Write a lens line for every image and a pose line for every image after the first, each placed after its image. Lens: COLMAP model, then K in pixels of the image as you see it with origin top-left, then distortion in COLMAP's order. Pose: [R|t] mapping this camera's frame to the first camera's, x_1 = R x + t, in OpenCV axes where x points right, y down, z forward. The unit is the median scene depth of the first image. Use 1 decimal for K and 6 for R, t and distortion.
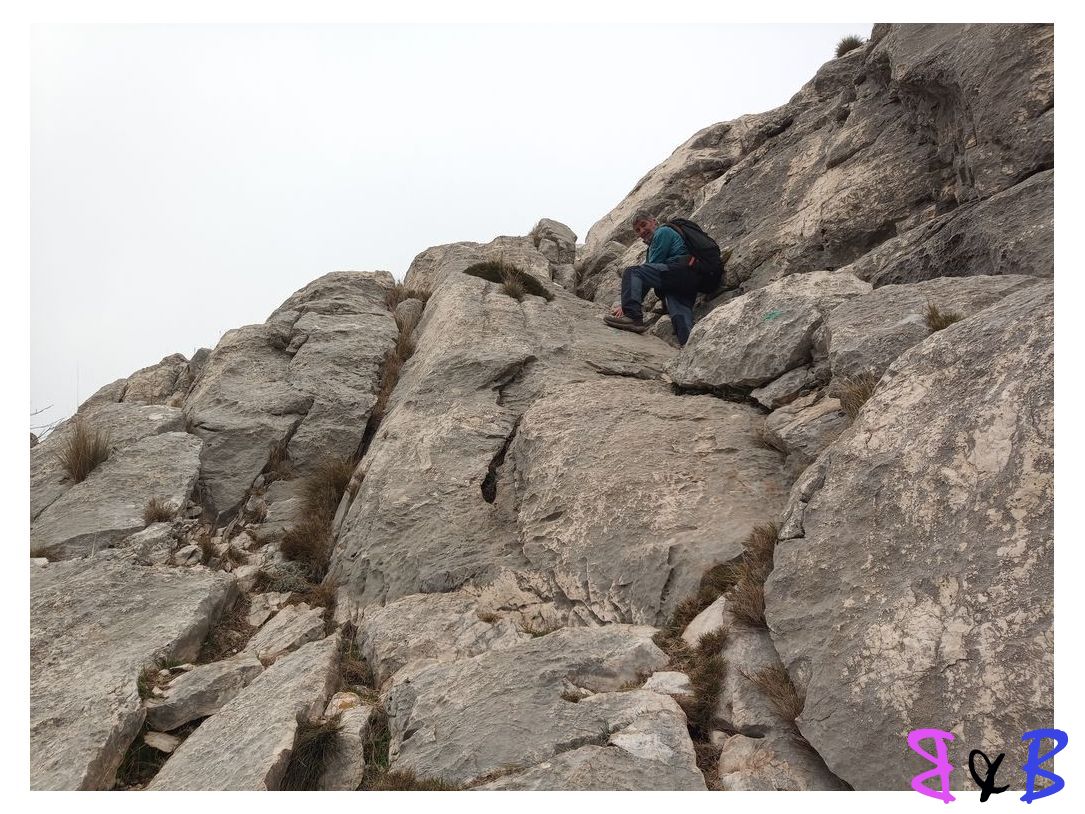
lens RADIAL K [[790.4, 0, 542.5], [0, 790.4, 407.0], [0, 0, 1]] dist [-0.017736, 0.069673]
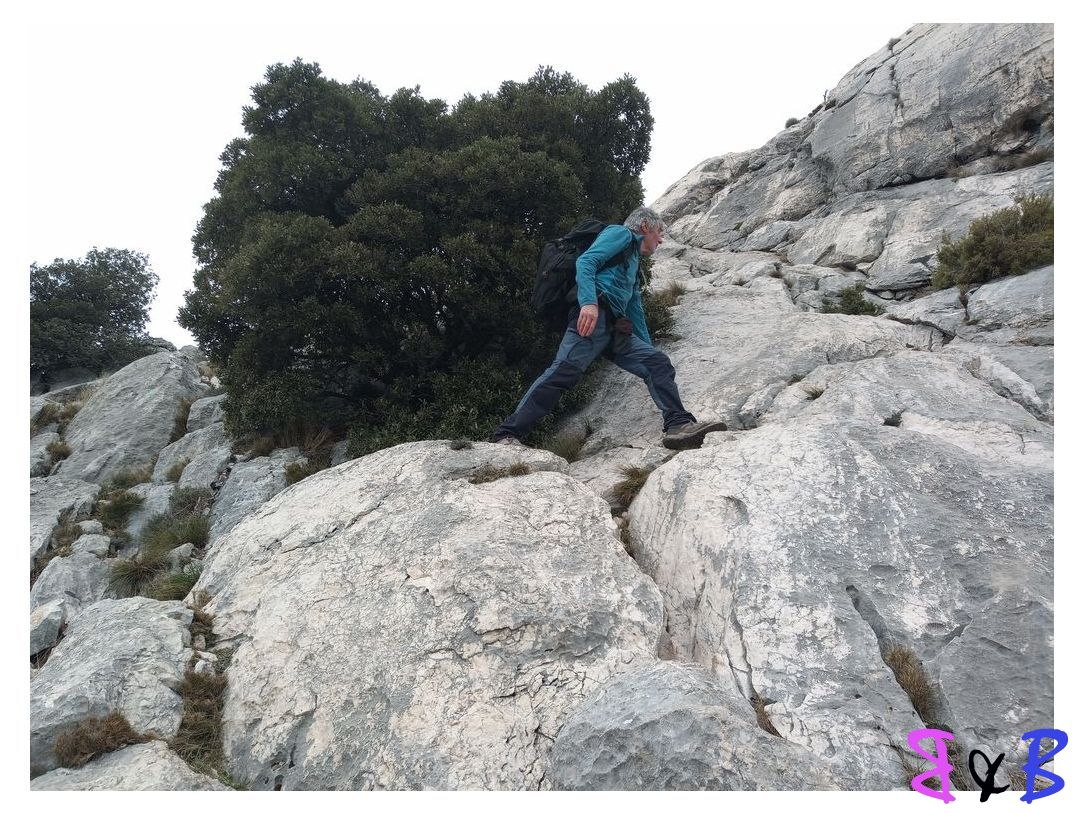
lens RADIAL K [[790.4, 0, 542.5], [0, 790.4, 407.0], [0, 0, 1]] dist [-0.017736, 0.069673]
pose [[0.994990, 0.039132, 0.091994, -1.139633], [-0.039009, 0.999234, -0.003134, 0.796584], [-0.092046, -0.000470, 0.995755, -2.648412]]
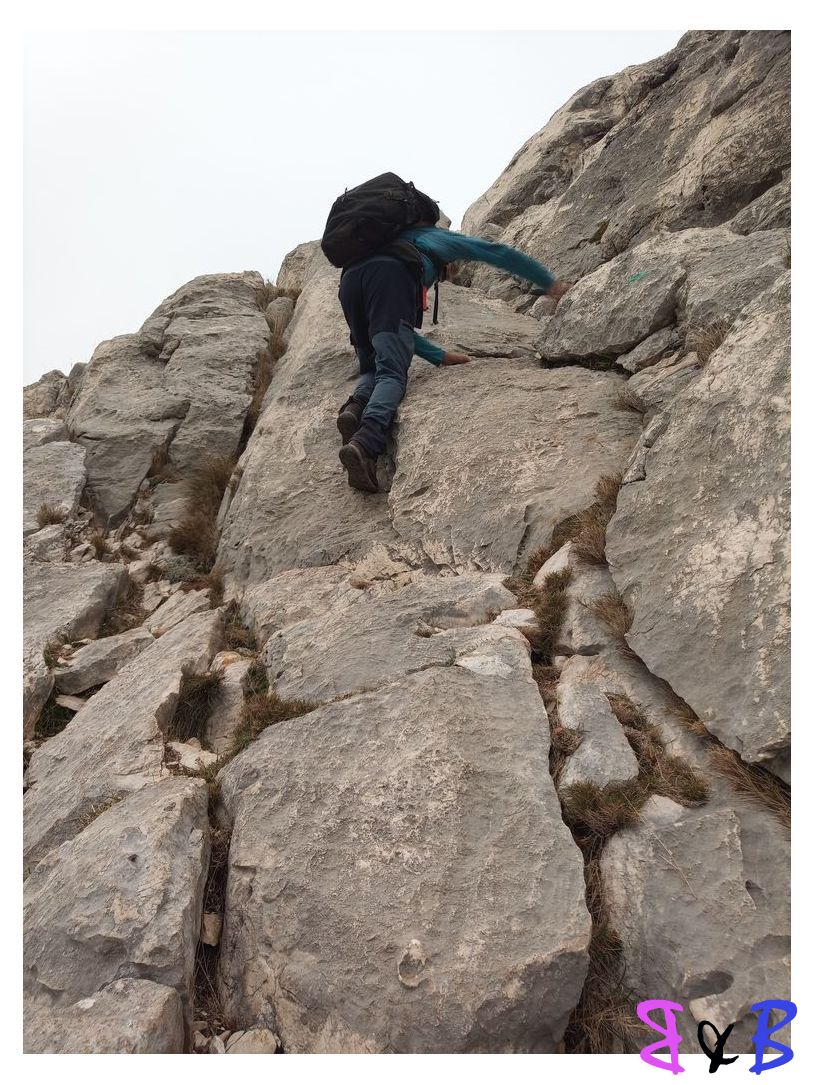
lens RADIAL K [[790.4, 0, 407.0], [0, 790.4, 542.5], [0, 0, 1]] dist [-0.017736, 0.069673]
pose [[0.997268, -0.059210, -0.044156, 0.033070], [0.065625, 0.984636, 0.161818, 0.031958], [0.033896, -0.164274, 0.985832, -0.025947]]
